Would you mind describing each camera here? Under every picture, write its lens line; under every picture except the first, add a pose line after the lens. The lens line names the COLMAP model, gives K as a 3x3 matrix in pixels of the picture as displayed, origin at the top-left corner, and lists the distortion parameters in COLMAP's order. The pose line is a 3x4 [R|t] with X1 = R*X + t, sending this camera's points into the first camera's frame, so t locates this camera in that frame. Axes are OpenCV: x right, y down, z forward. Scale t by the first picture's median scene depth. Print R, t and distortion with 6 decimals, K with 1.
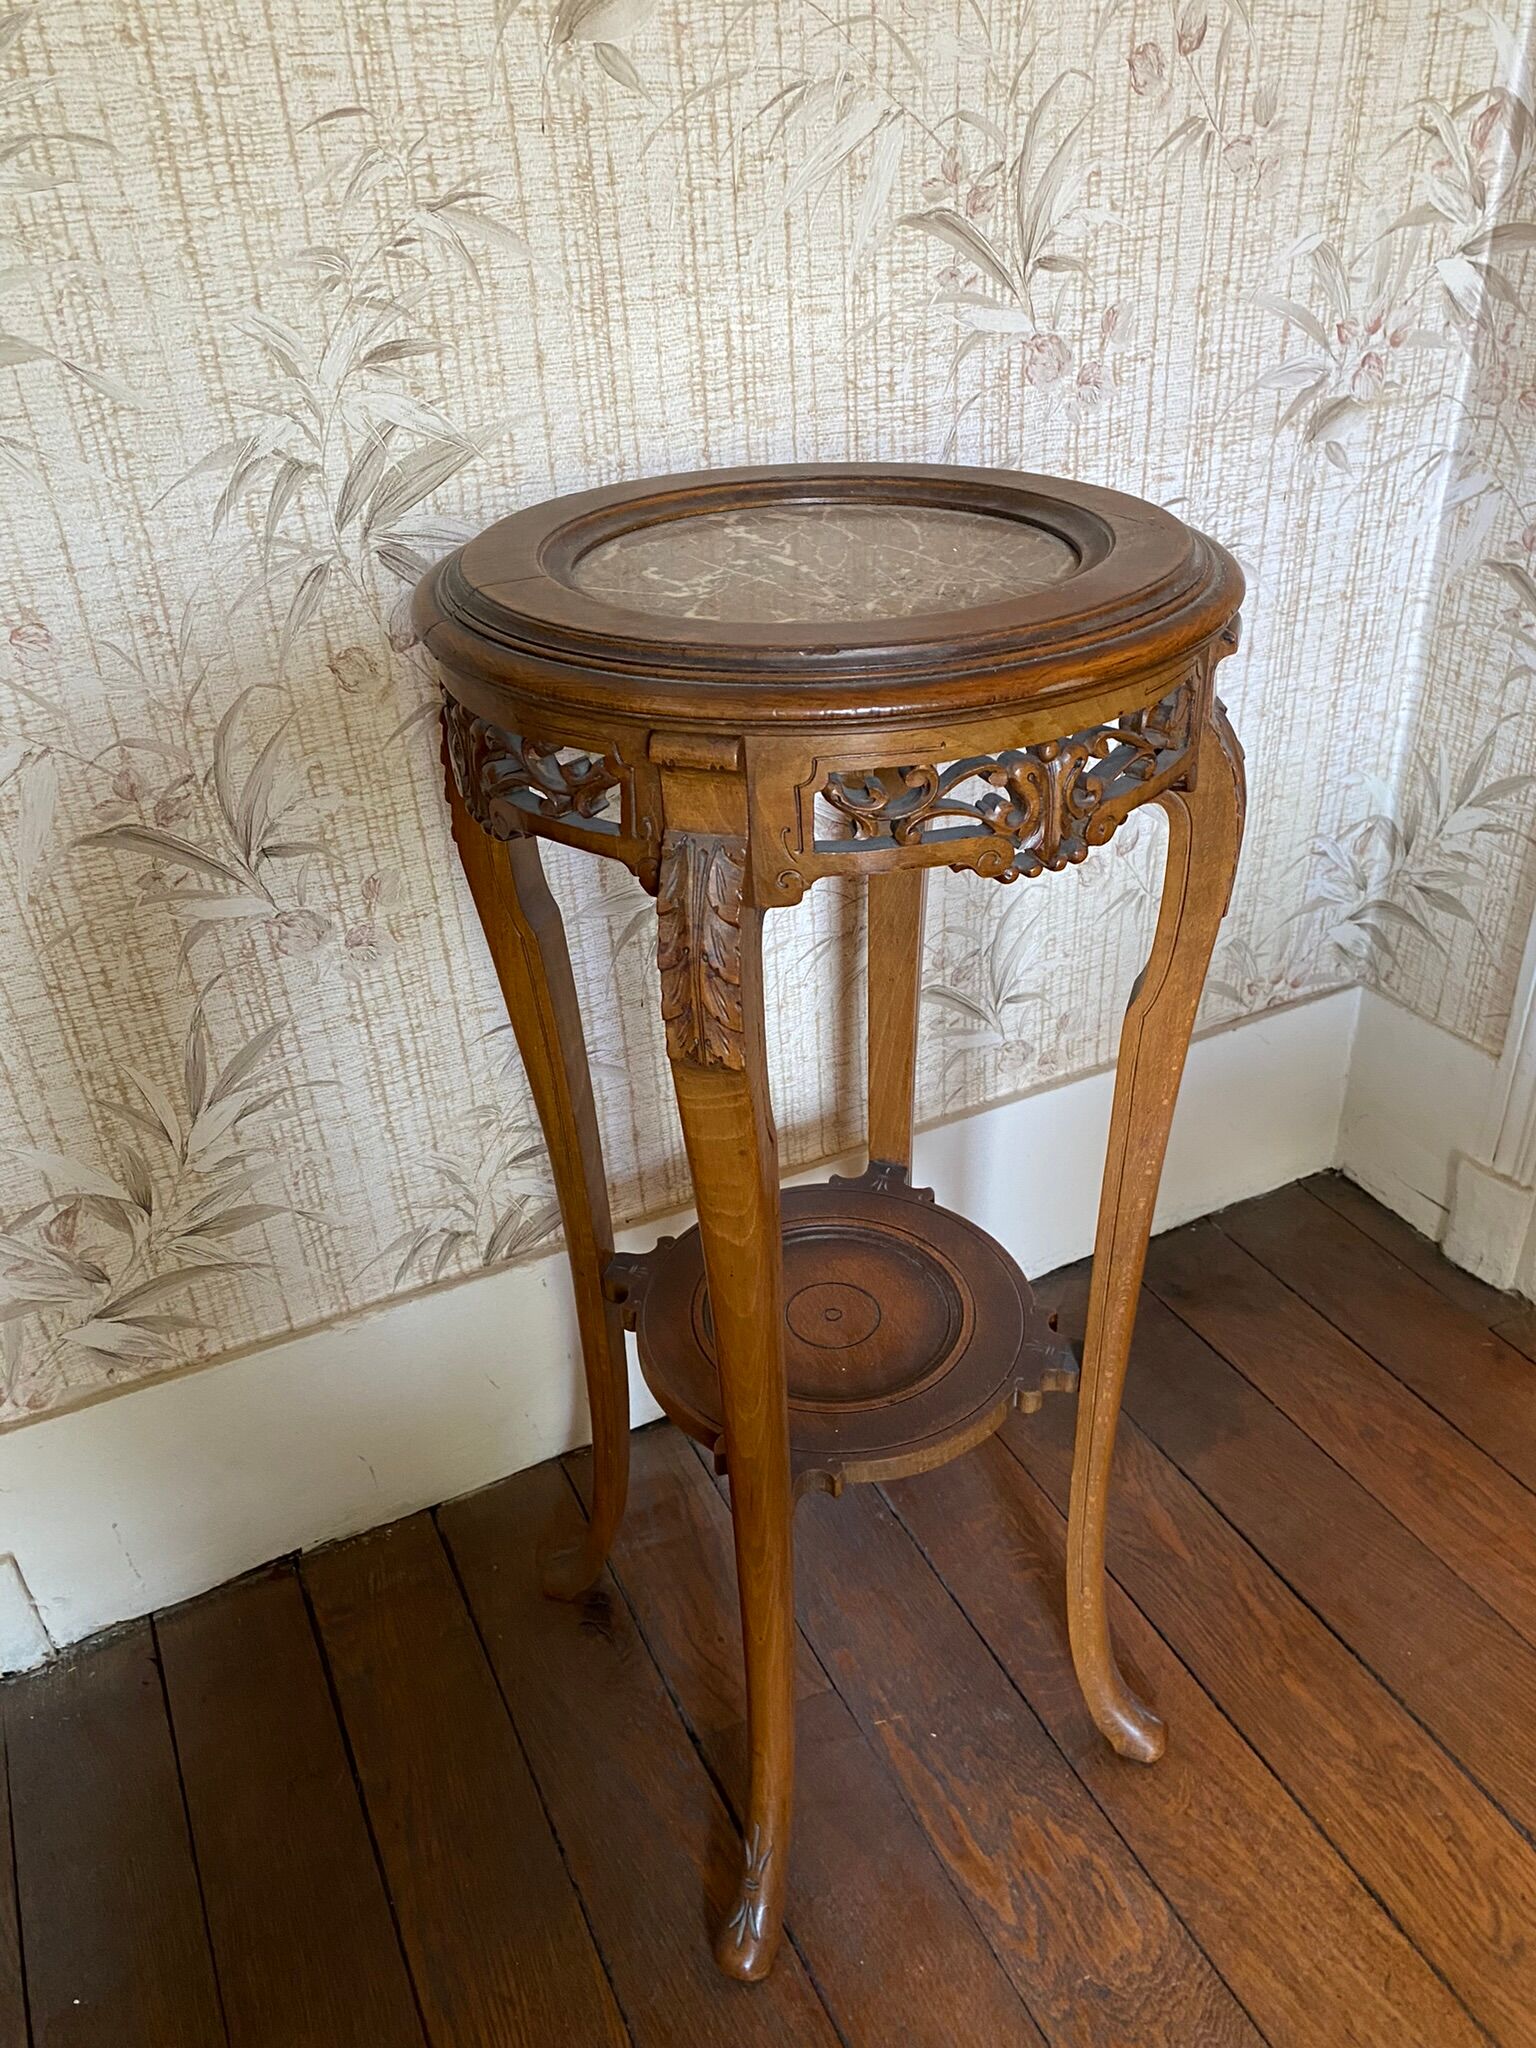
lens RADIAL K [[1568.2, 0, 796.1], [0, 1568.2, 1025.9], [0, 0, 1]] dist [0.026068, -0.024845]
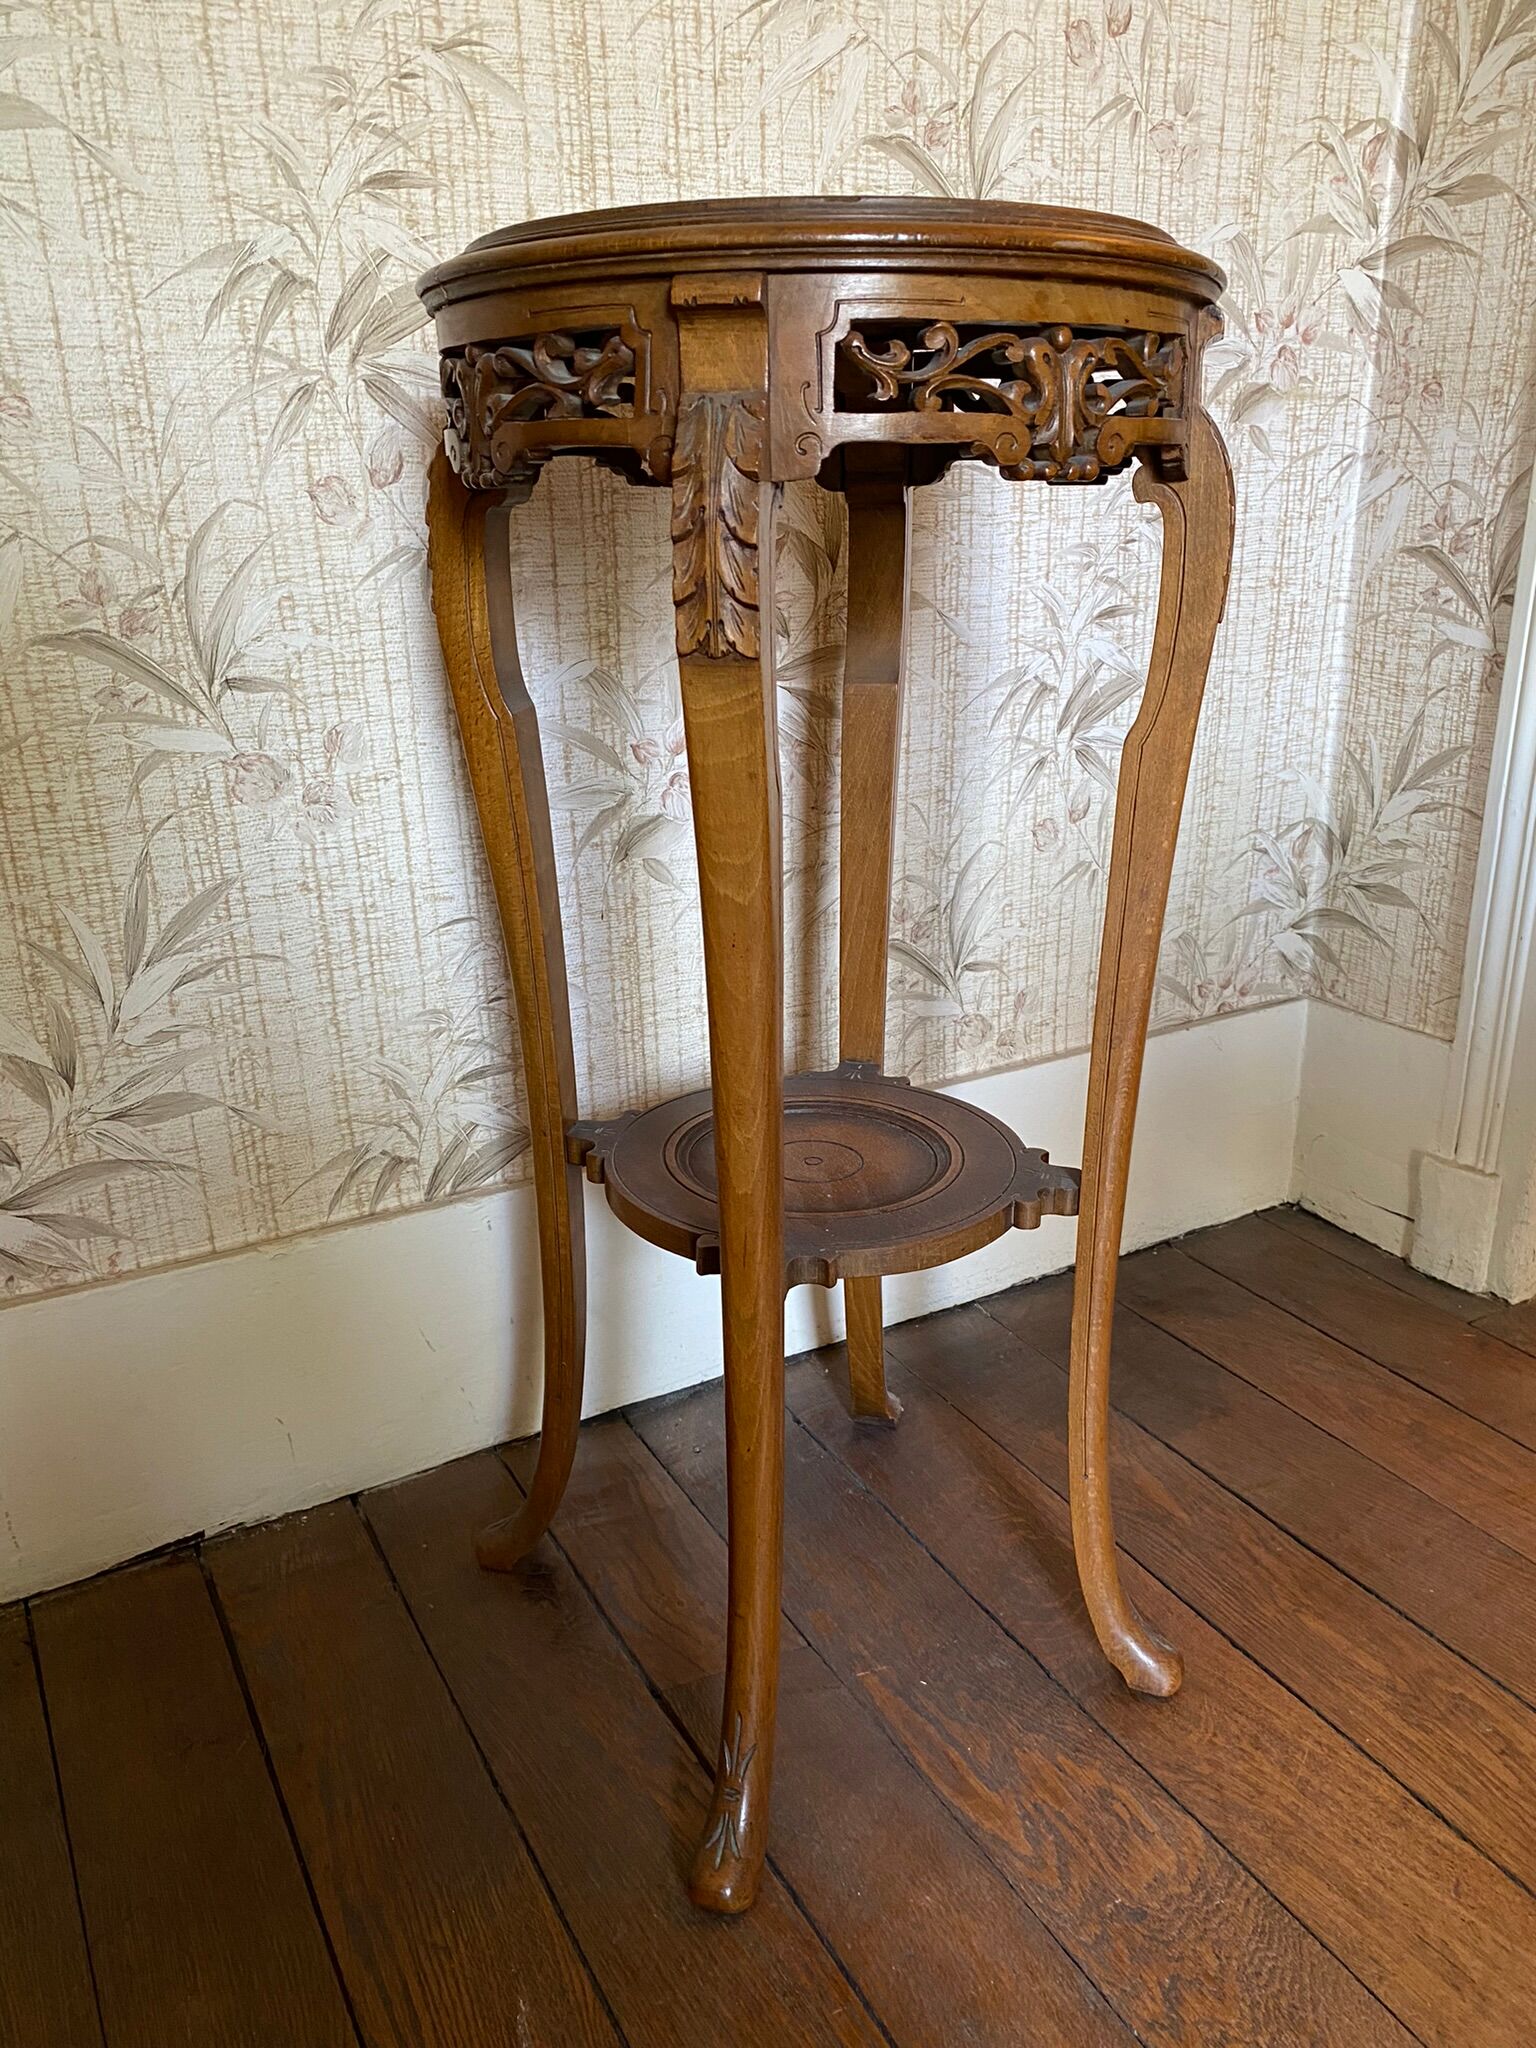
lens RADIAL K [[1568.2, 0, 789.0], [0, 1568.2, 1050.4], [0, 0, 1]] dist [0.026068, -0.024845]
pose [[0.998138, 0.002399, 0.060945, -0.051017], [0.009854, 0.979755, -0.199957, 0.322662], [-0.060191, 0.200186, 0.977907, 0.071060]]
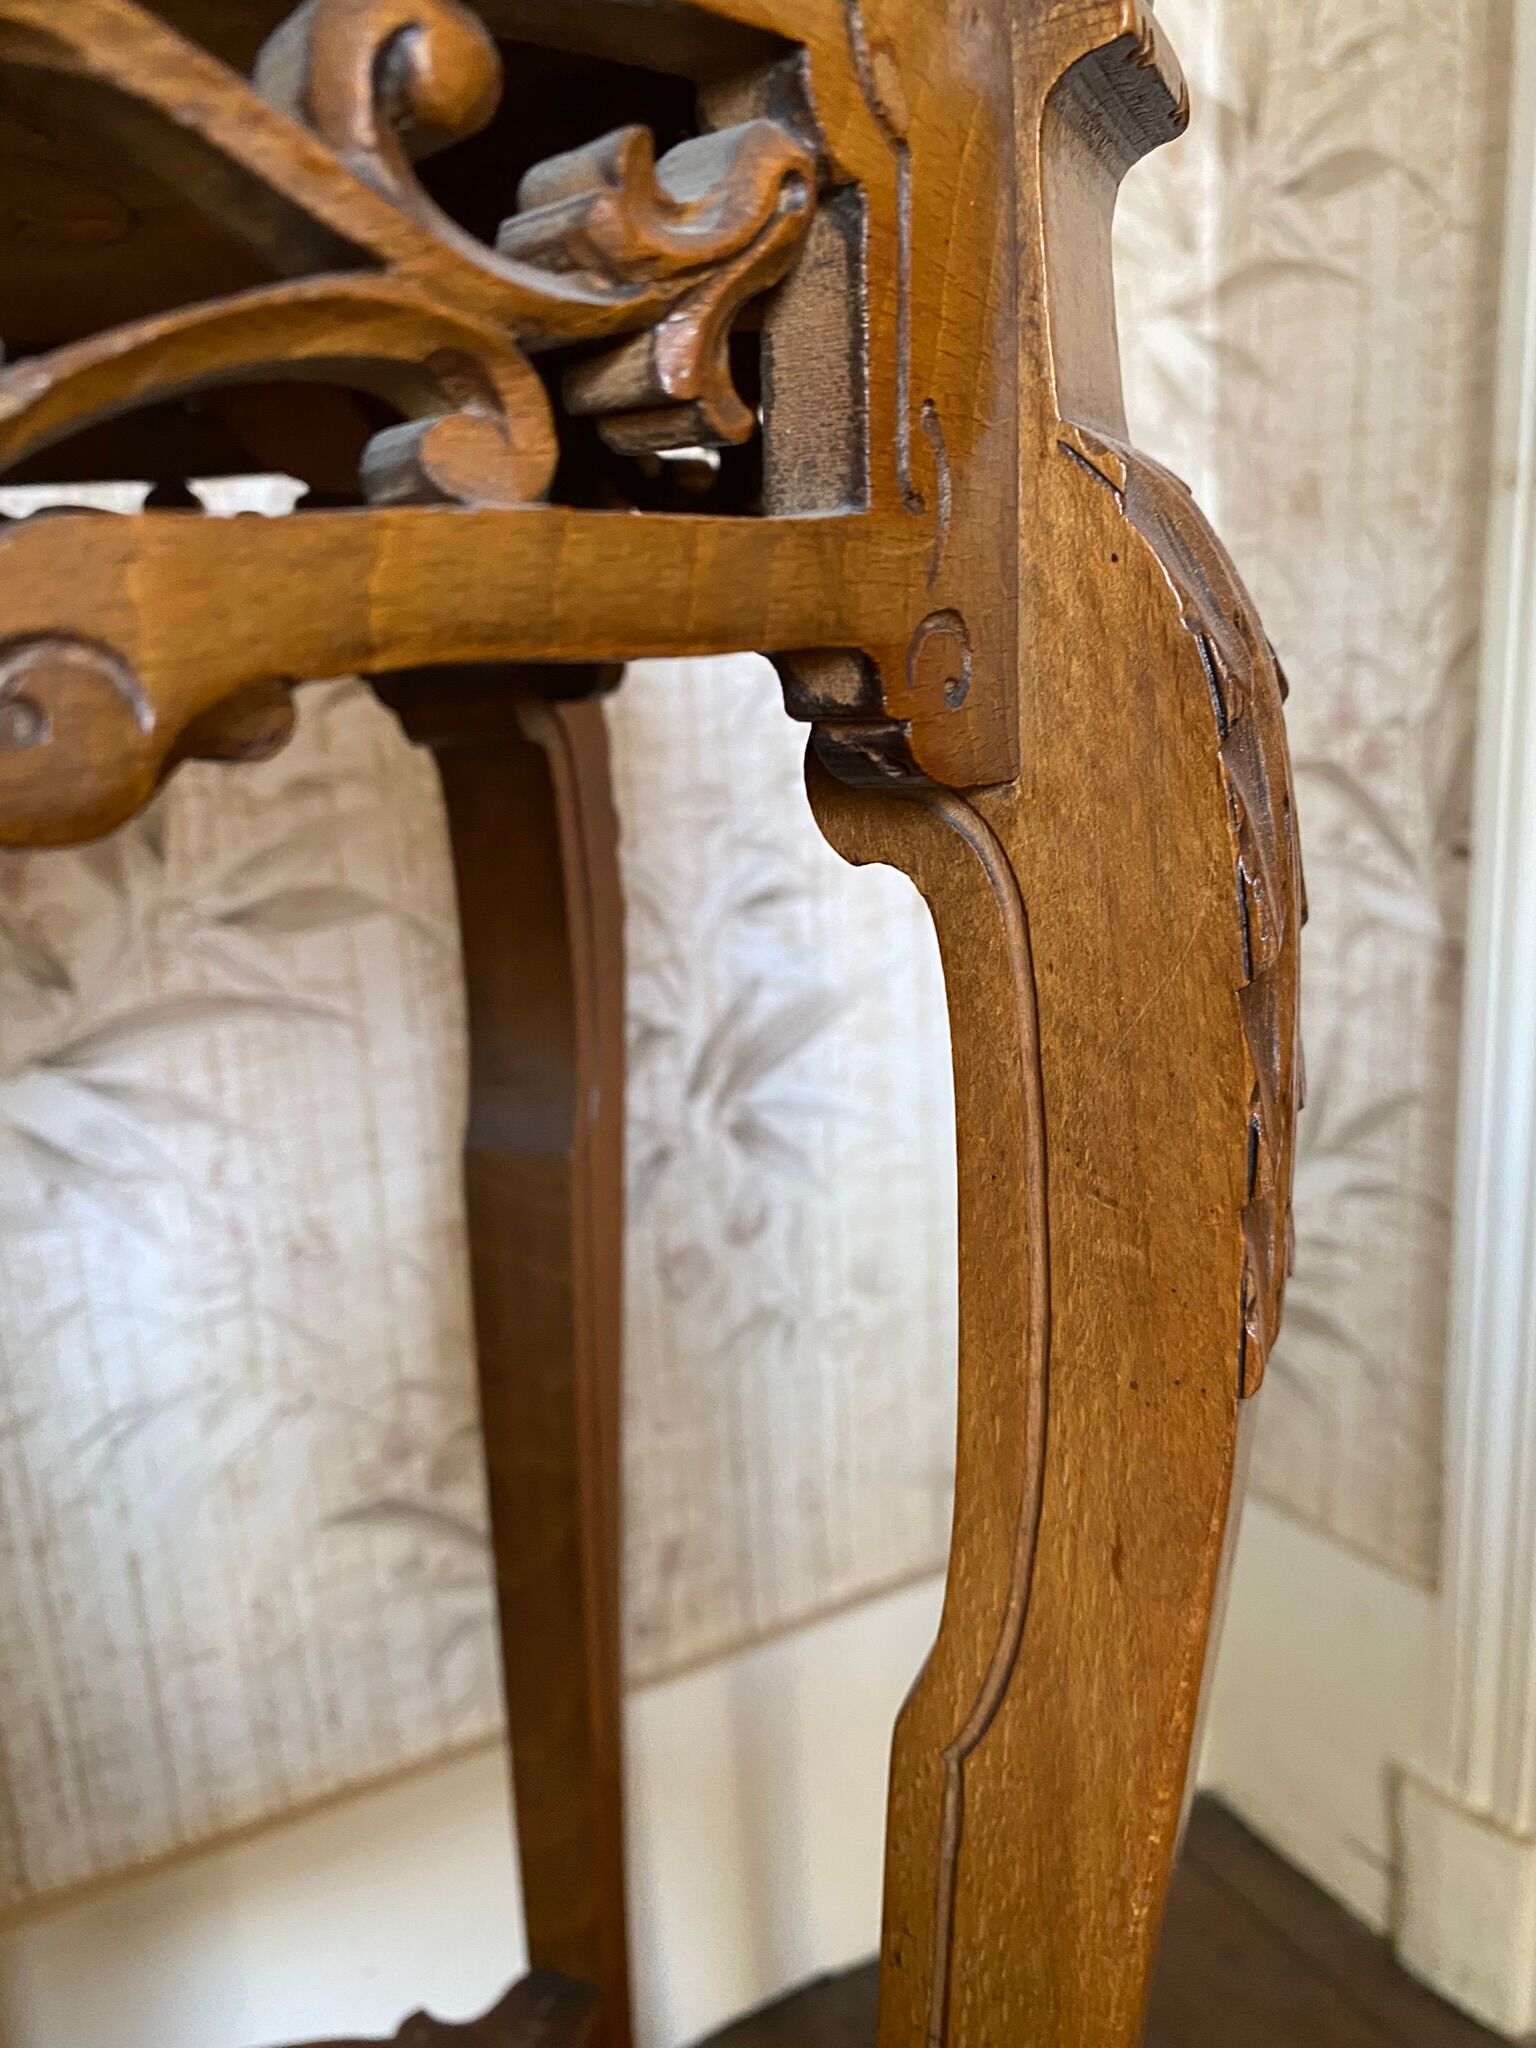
lens RADIAL K [[1597.5, 0, 781.8], [0, 1597.5, 1013.0], [0, 0, 1]] dist [0.014880, -0.022221]
pose [[0.998956, -0.023506, 0.039170, 0.276856], [0.034619, 0.948989, -0.313403, -0.007749], [-0.029805, 0.314432, 0.948812, 0.565502]]
